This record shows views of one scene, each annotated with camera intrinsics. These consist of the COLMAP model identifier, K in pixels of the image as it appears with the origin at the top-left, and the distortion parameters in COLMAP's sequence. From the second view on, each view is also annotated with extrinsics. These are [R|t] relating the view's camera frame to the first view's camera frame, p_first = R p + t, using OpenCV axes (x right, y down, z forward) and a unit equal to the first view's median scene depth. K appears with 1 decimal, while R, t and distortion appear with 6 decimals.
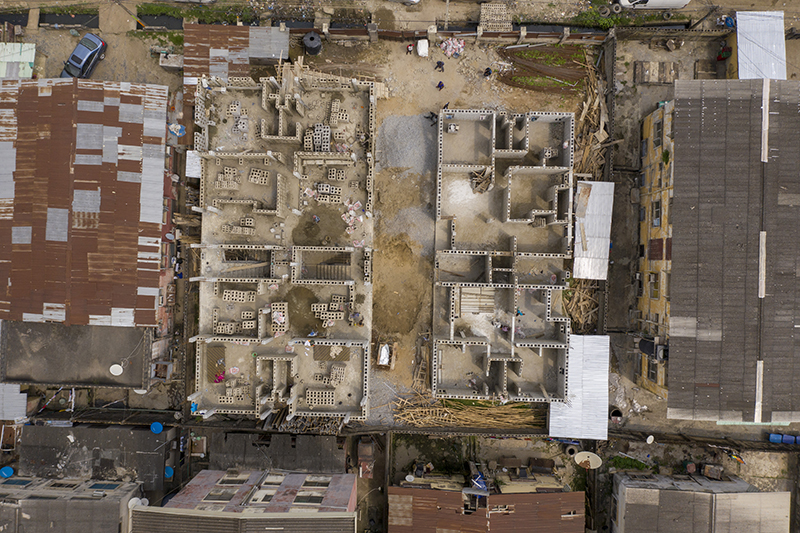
lens RADIAL K [[629.1, 0, 400.5], [0, 629.1, 259.5], [0, 0, 1]] dist [-0.013515, 0.000948]
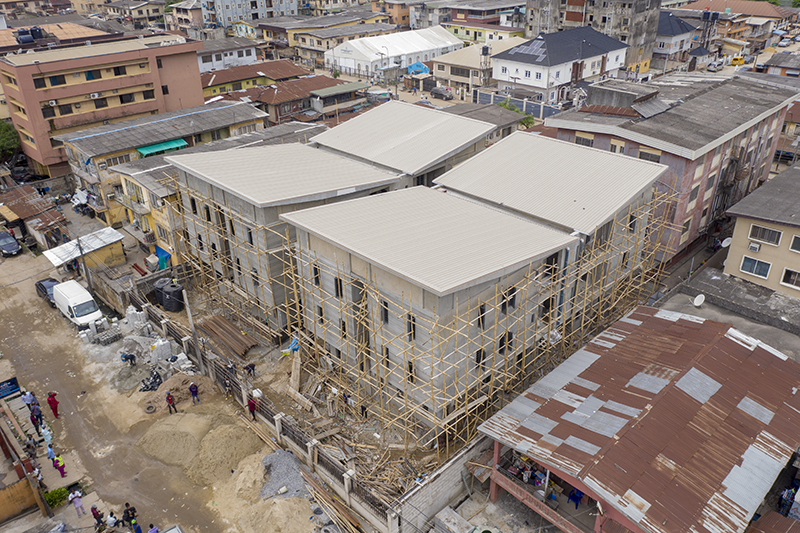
lens RADIAL K [[629.1, 0, 401.7], [0, 629.1, 264.8], [0, 0, 1]] dist [-0.013515, 0.000948]
pose [[-0.718781, -0.301644, 0.626390, -0.720095], [0.694693, -0.347227, 0.629948, -0.744638], [0.027479, 0.887944, 0.459130, 0.495696]]
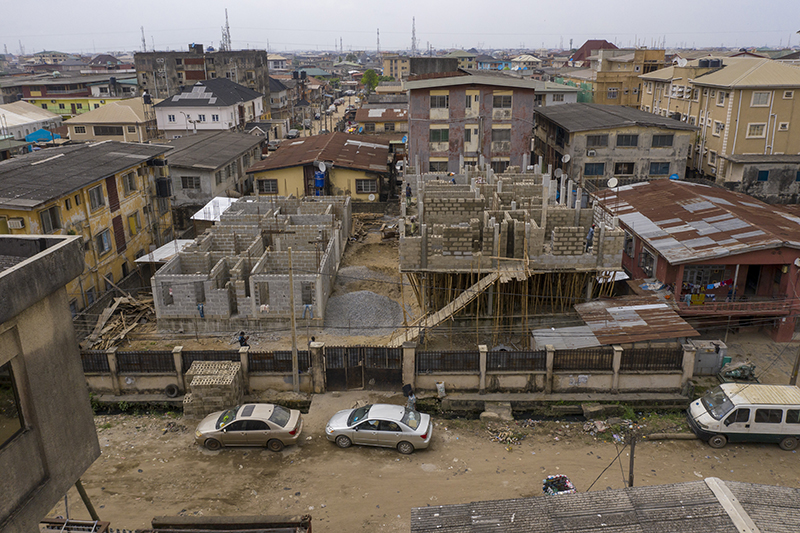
lens RADIAL K [[629.1, 0, 402.5], [0, 629.1, 263.6], [0, 0, 1]] dist [-0.013515, 0.000948]
pose [[-0.999413, 0.033500, -0.007141, -0.038015], [-0.017478, -0.319459, 0.947439, -1.012599], [0.029458, 0.947008, 0.319857, 0.756339]]
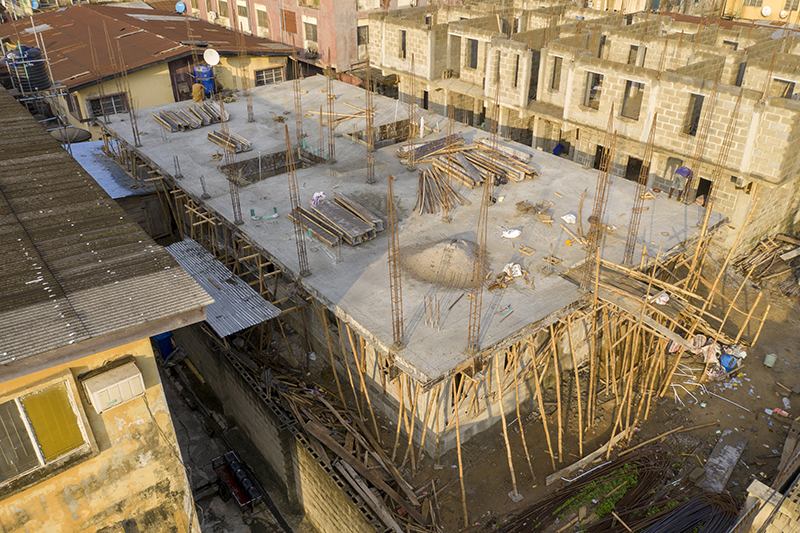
lens RADIAL K [[629.1, 0, 402.6], [0, 629.1, 263.2], [0, 0, 1]] dist [-0.013515, 0.000948]
pose [[-0.759665, 0.349393, -0.548483, 0.463071], [-0.649939, -0.379232, 0.658607, -0.427270], [0.022110, 0.856801, 0.515173, 0.809182]]
